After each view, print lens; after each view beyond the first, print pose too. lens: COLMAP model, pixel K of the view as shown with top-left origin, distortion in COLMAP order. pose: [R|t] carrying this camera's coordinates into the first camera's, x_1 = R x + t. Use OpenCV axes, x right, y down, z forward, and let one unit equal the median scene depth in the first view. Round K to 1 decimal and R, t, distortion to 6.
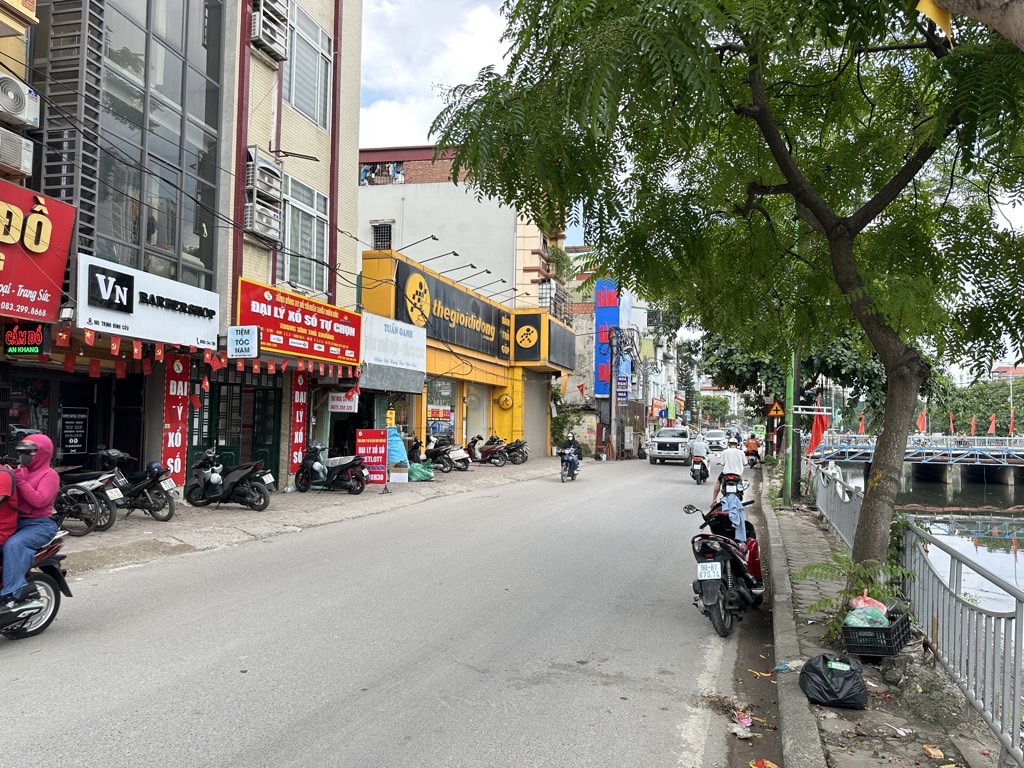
lens RADIAL K [[726.5, 0, 511.7], [0, 726.5, 383.1], [0, 0, 1]] dist [0.075389, -0.000487]
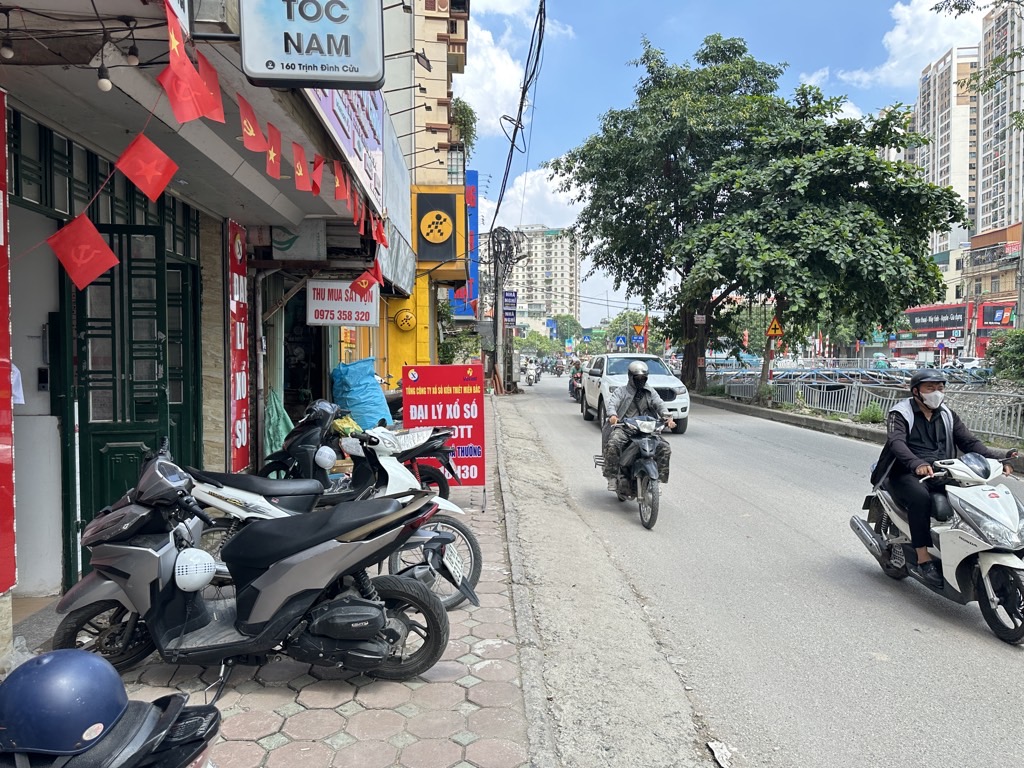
lens RADIAL K [[726.5, 0, 513.3], [0, 726.5, 385.6], [0, 0, 1]] dist [0.075389, -0.000487]
pose [[0.935440, -0.028284, 0.352352, -0.287803], [-0.007963, 0.994855, 0.100999, 0.029947], [-0.353396, -0.097284, 0.930402, 0.543564]]
